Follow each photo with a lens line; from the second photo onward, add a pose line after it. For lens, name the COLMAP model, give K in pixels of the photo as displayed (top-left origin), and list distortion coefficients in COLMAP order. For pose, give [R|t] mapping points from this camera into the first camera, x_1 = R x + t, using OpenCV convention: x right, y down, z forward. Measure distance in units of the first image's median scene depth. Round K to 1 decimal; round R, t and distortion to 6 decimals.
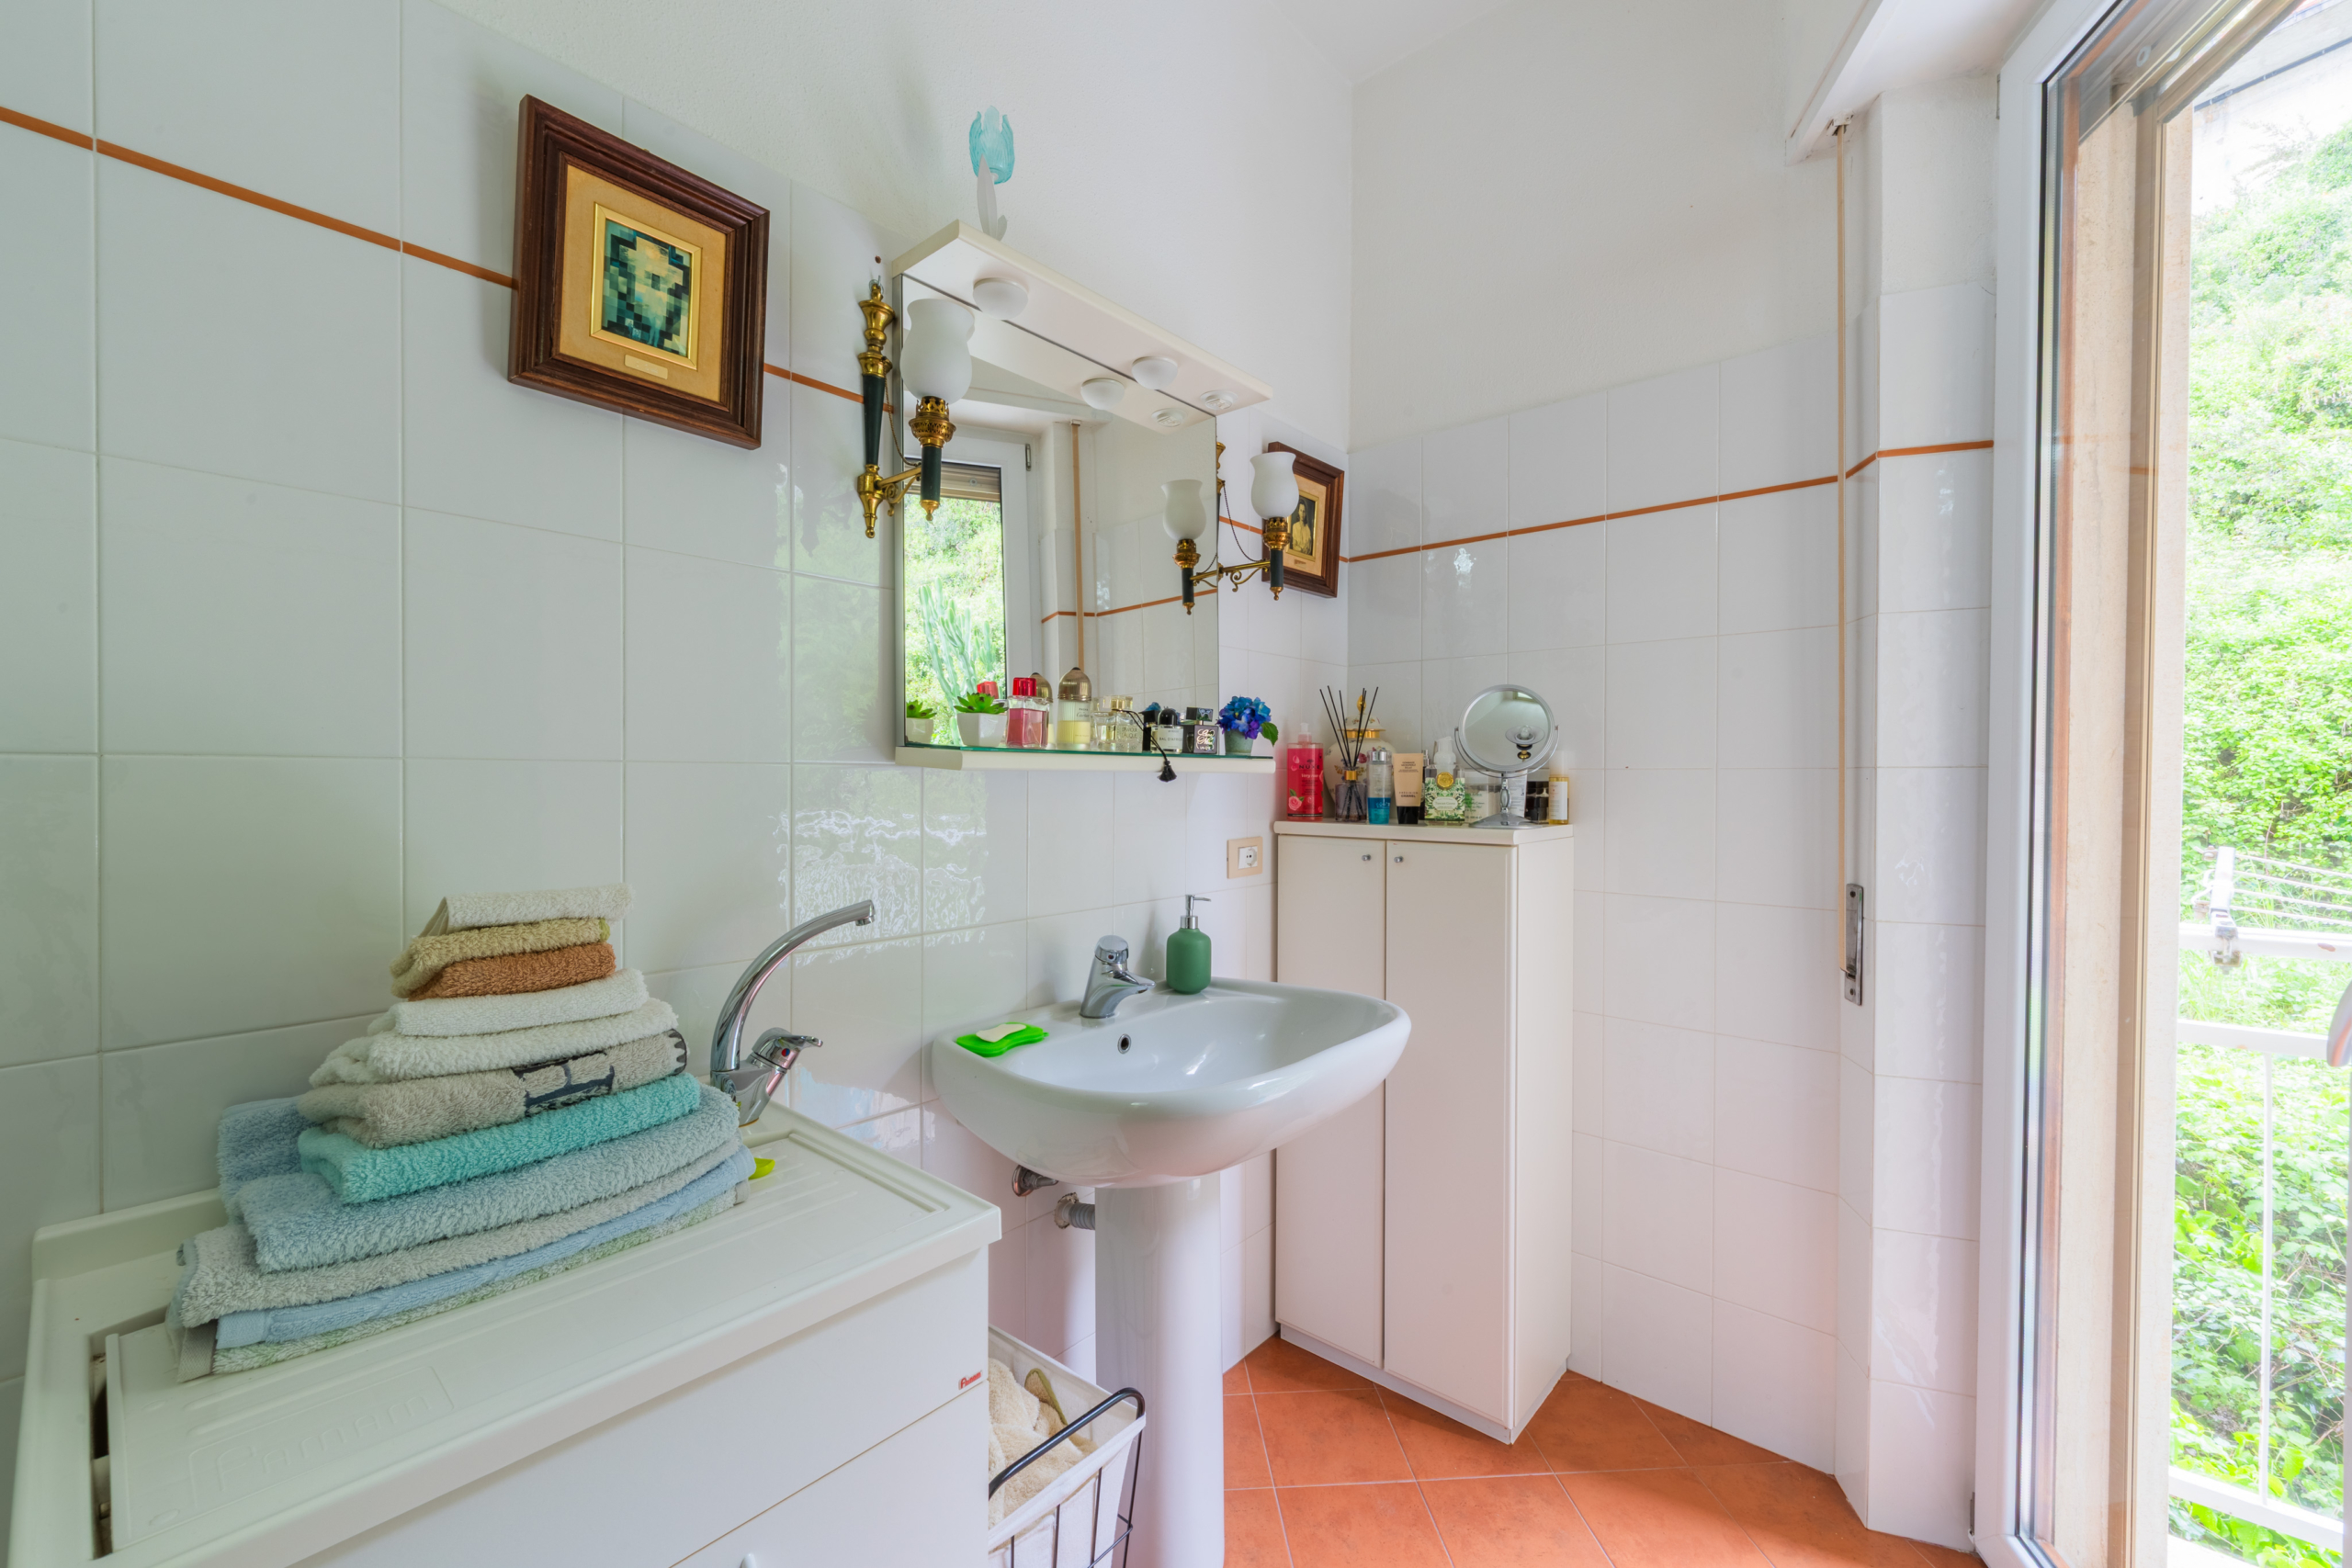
lens RADIAL K [[957.4, 0, 1168.1], [0, 957.4, 784.6], [0, 0, 1]] dist [-0.000871, -0.000817]
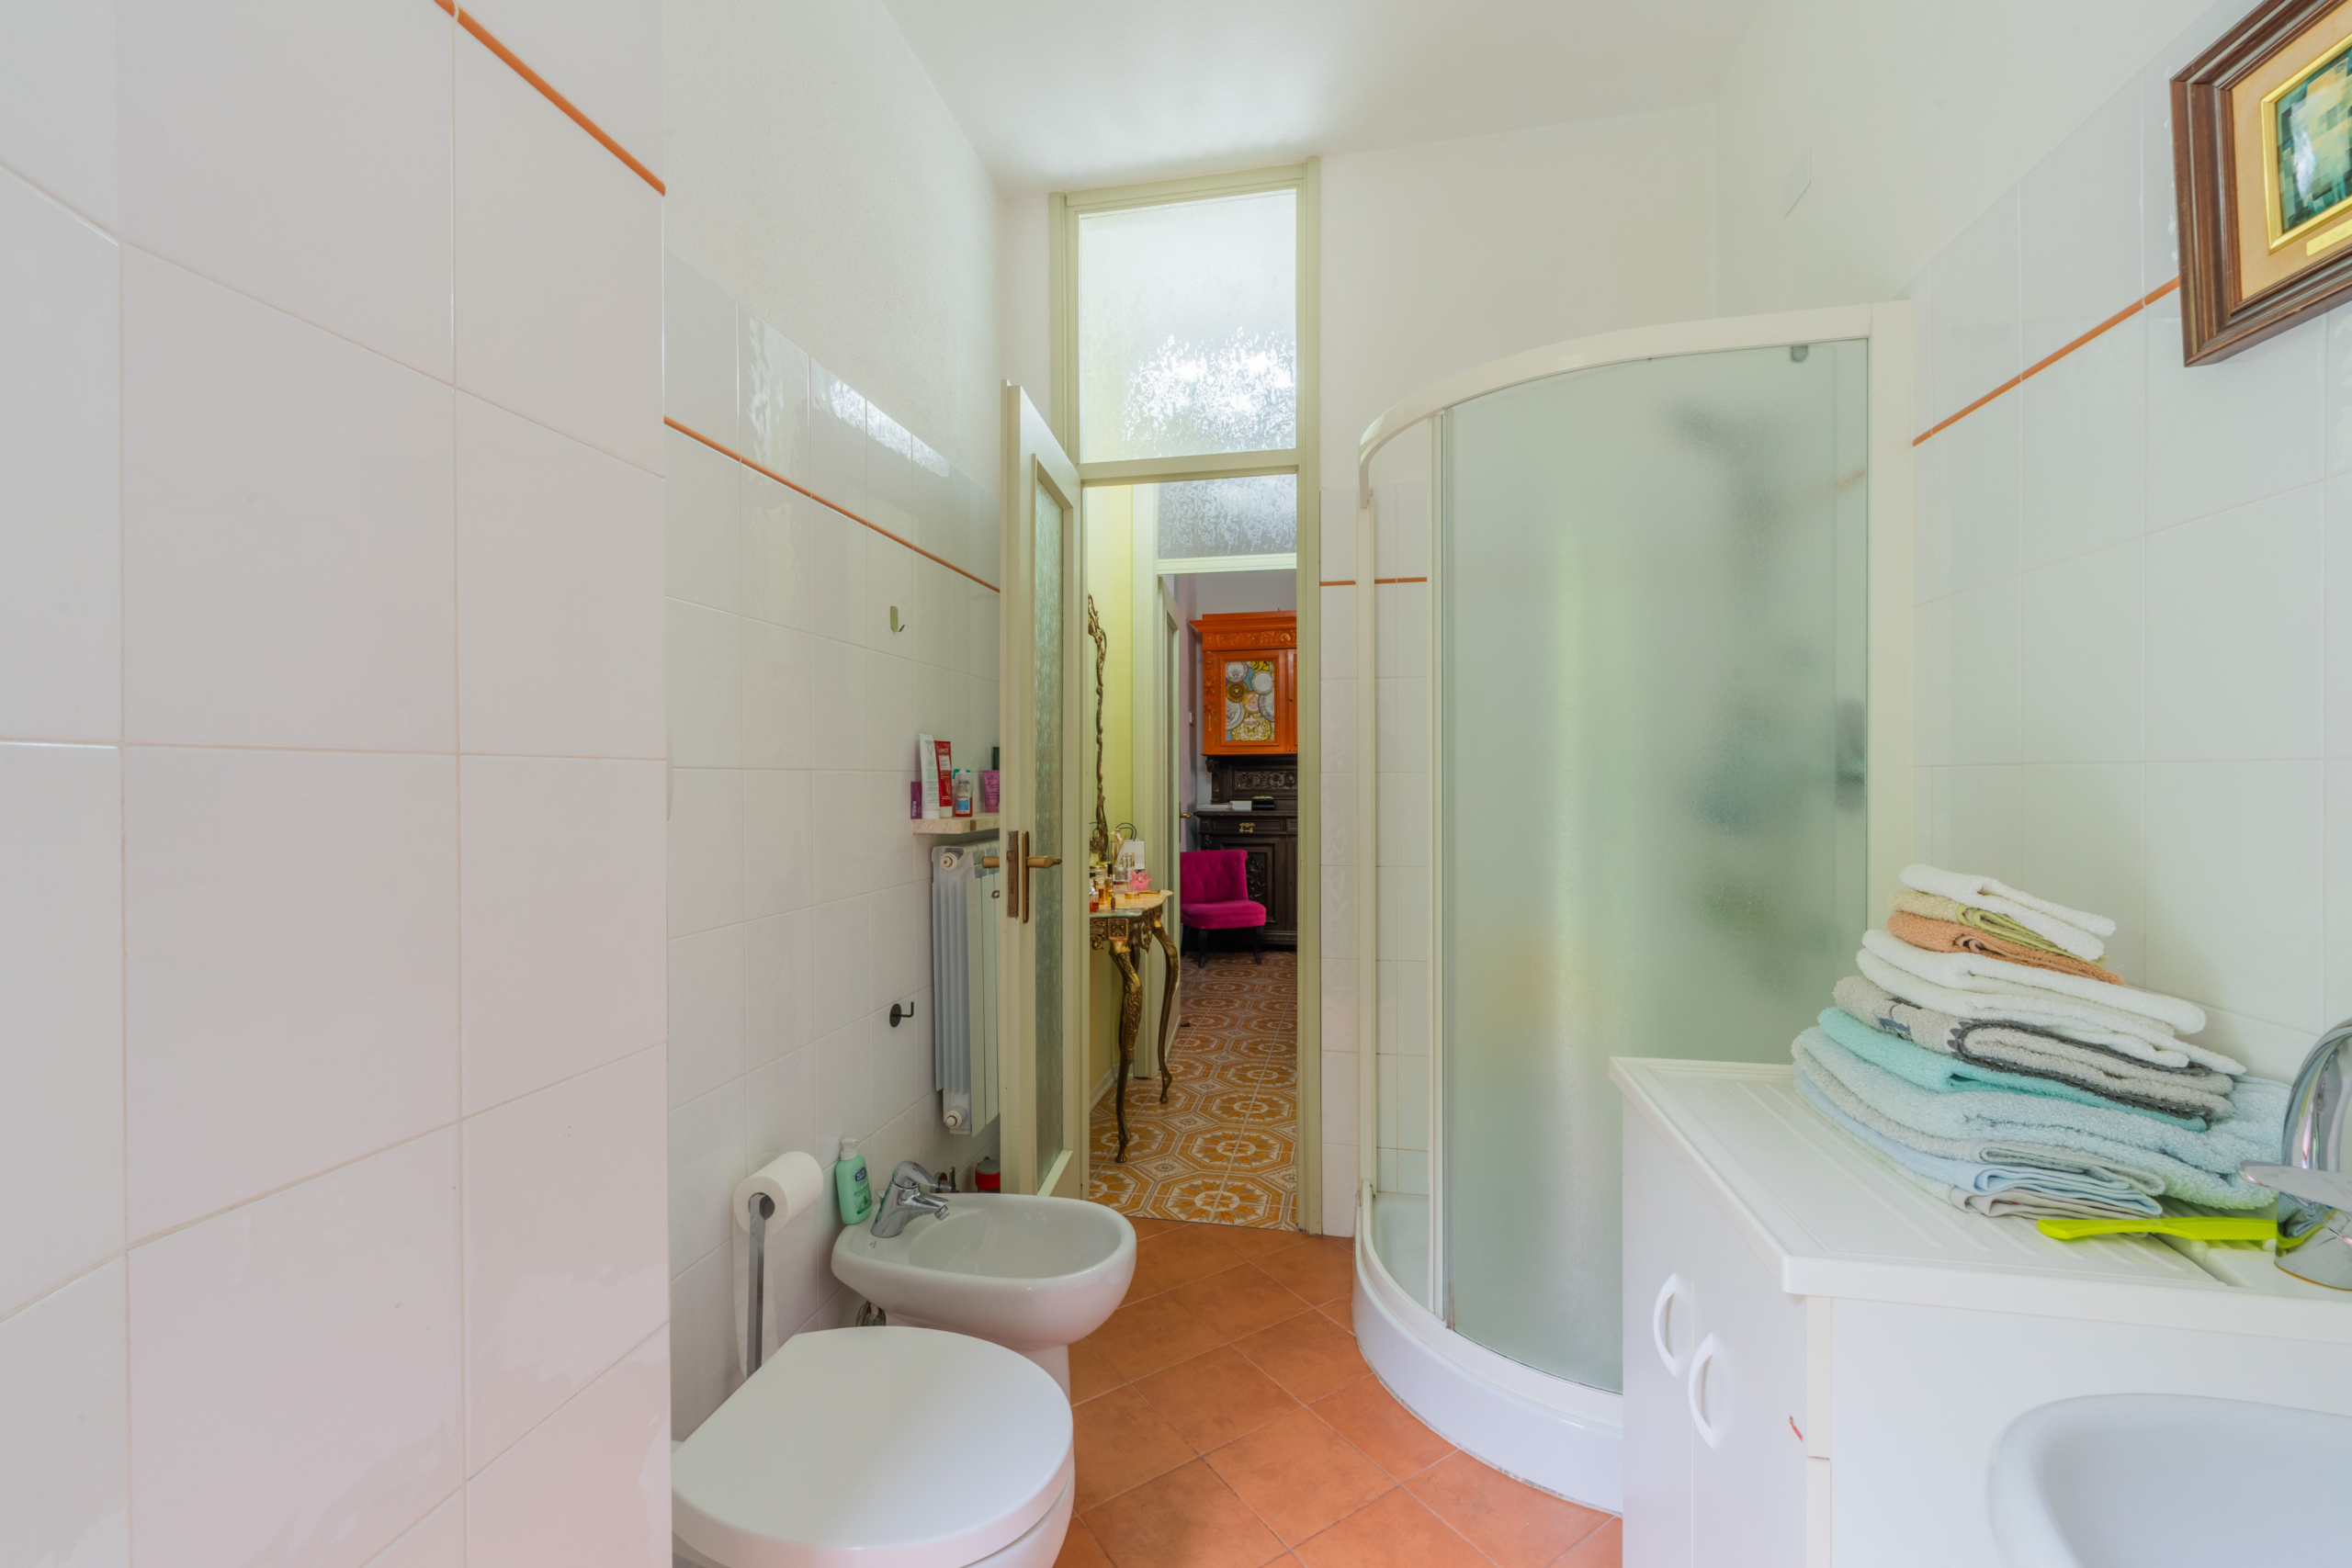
lens RADIAL K [[957.4, 0, 1175.6], [0, 957.4, 776.8], [0, 0, 1]] dist [-0.000871, -0.000817]
pose [[-0.866405, 0.002372, -0.499336, 0.425231], [0.002074, 0.999997, 0.001151, -0.008297], [0.499337, -0.000038, -0.866408, 0.816203]]
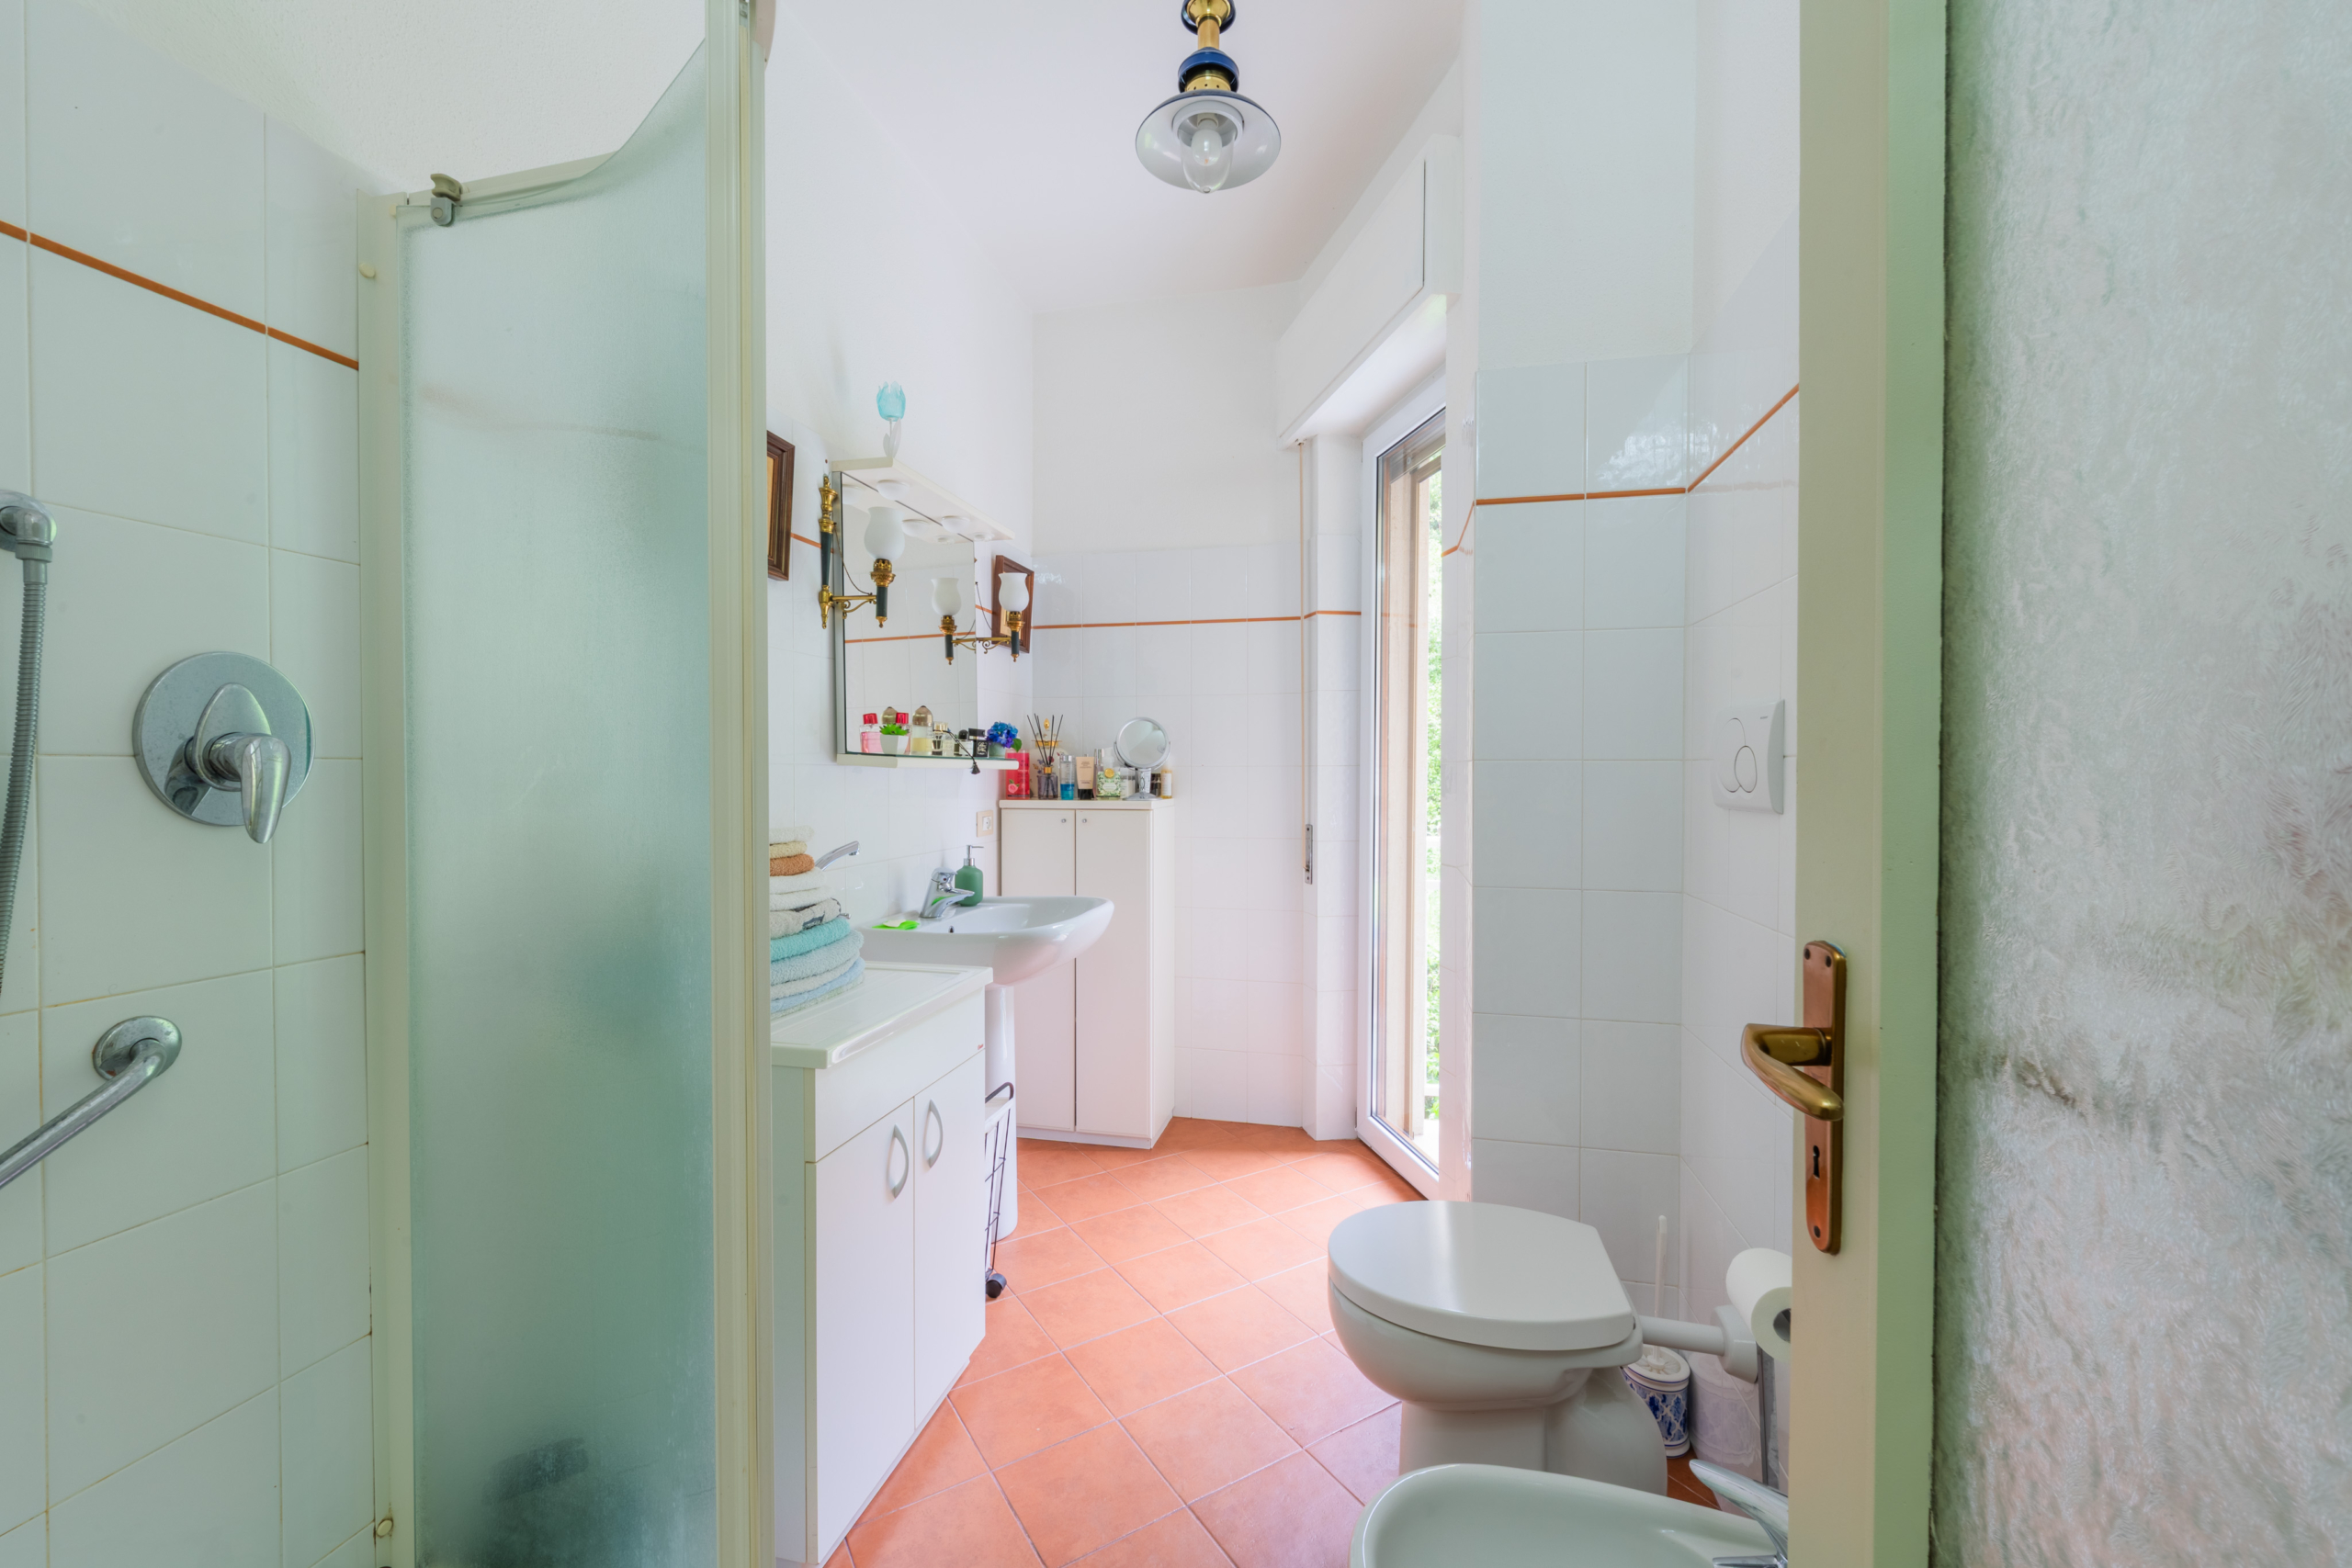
lens RADIAL K [[957.4, 0, 1169.7], [0, 957.4, 779.9], [0, 0, 1]] dist [-0.000871, -0.000817]
pose [[0.886253, -0.007594, 0.463140, -0.452484], [0.006580, 0.999971, 0.003805, 0.002542], [-0.463155, -0.000325, 0.886277, -0.620283]]
